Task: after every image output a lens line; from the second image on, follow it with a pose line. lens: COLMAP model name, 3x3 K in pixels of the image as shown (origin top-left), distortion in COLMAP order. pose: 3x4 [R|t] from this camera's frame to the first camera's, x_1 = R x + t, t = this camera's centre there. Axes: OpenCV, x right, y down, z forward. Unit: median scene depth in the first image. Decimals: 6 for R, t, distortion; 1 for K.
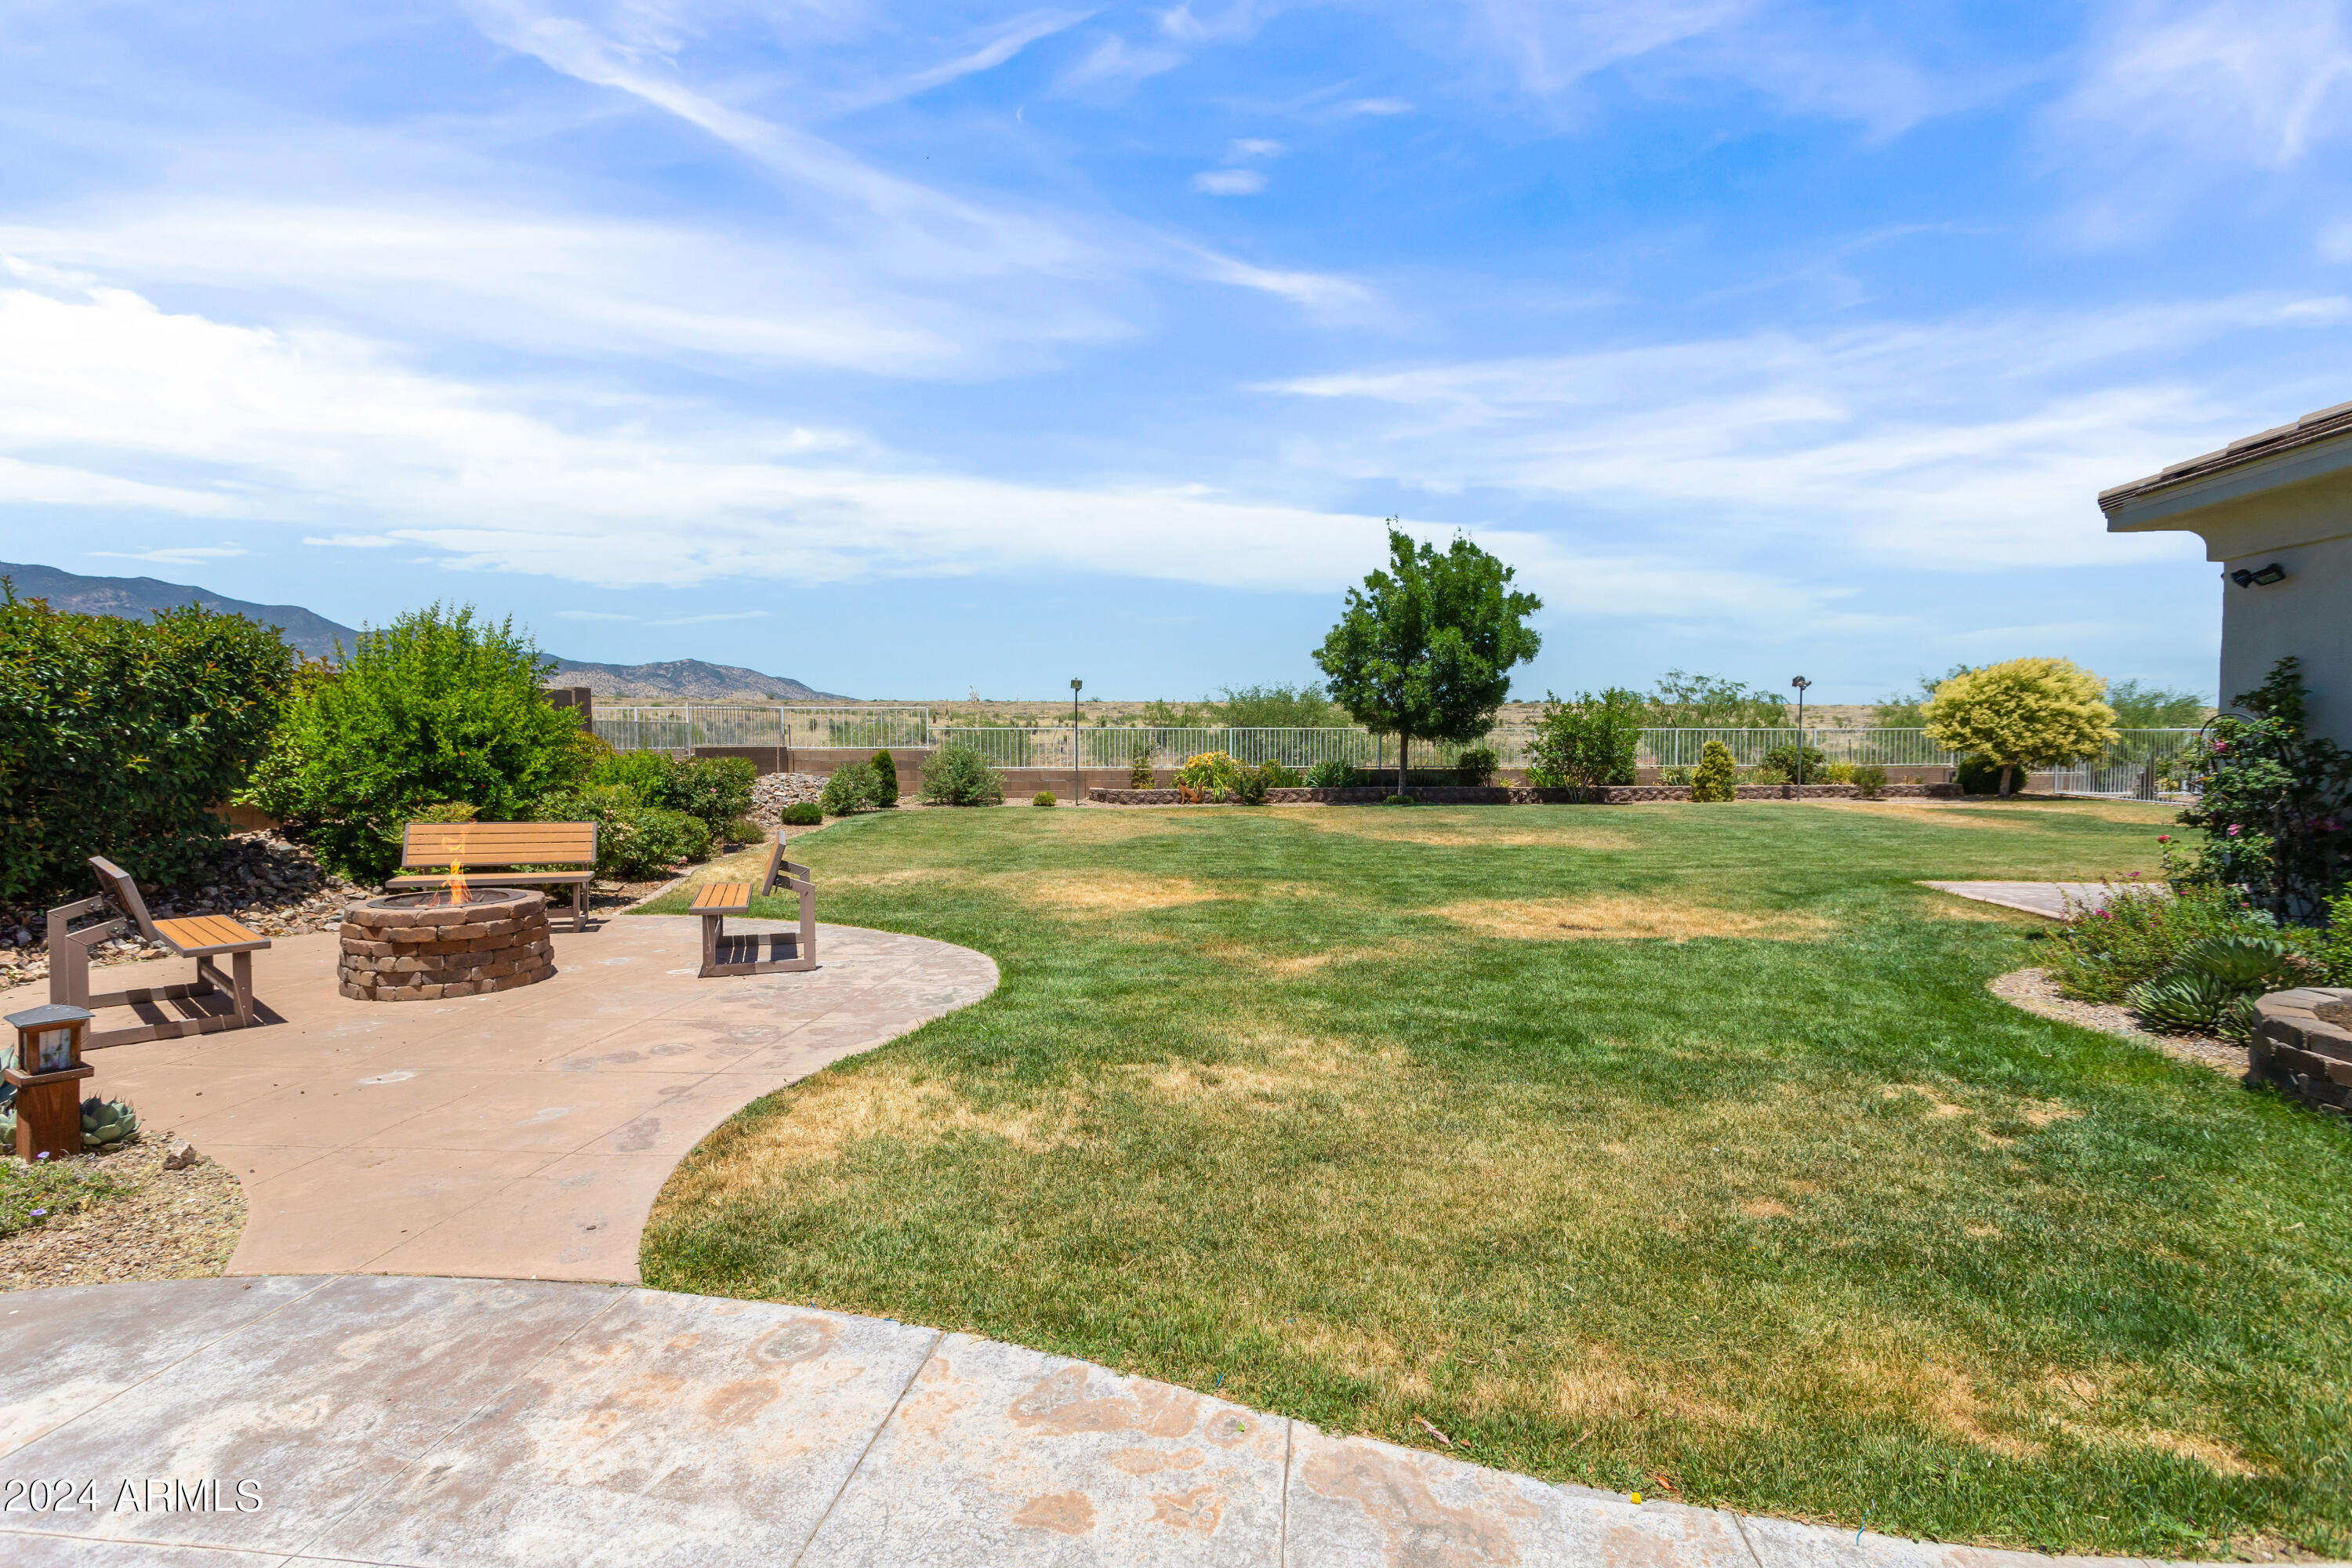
lens RADIAL K [[1162.0, 0, 1176.0], [0, 1162.0, 784.0], [0, 0, 1]] dist [0.013370, -0.000257]
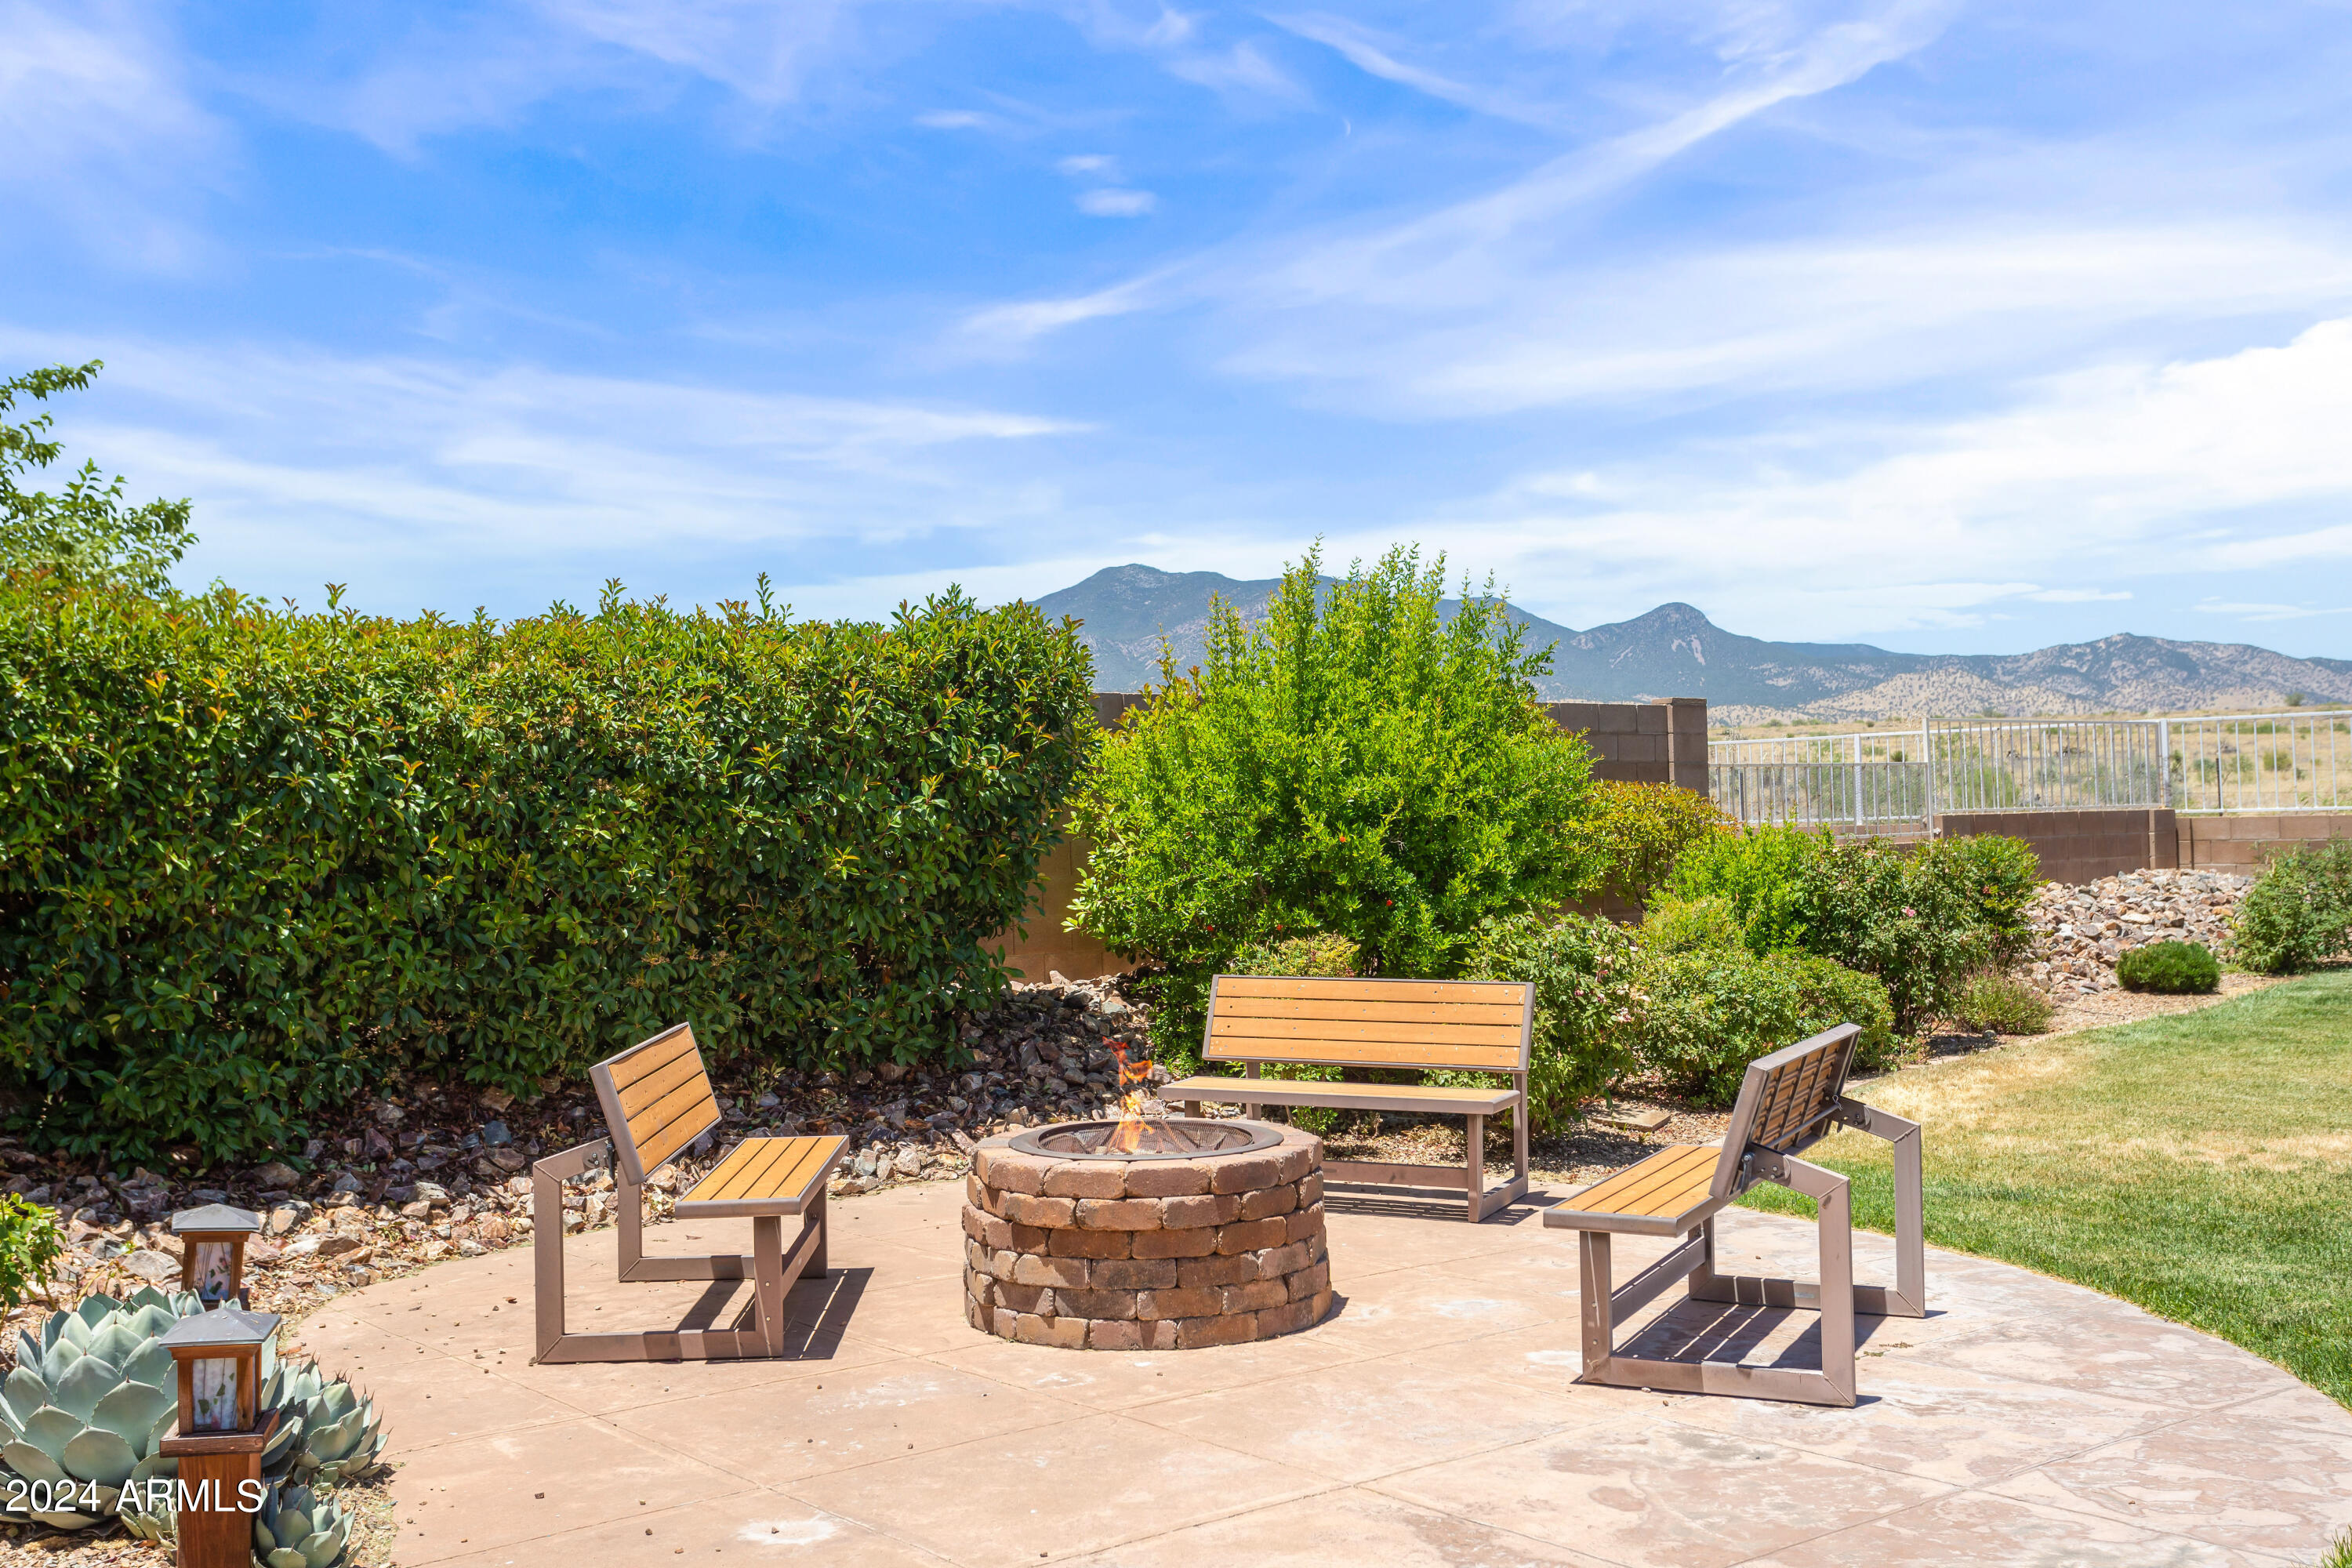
lens RADIAL K [[2301.5, 0, 1176.0], [0, 2301.5, 784.0], [0, 0, 1]] dist [-0.000912, 0.009289]
pose [[0.687700, -0.027413, -0.725477, 0.068350], [-0.004256, 0.999117, -0.041787, -0.007725], [0.725982, 0.031825, 0.686977, 0.260581]]
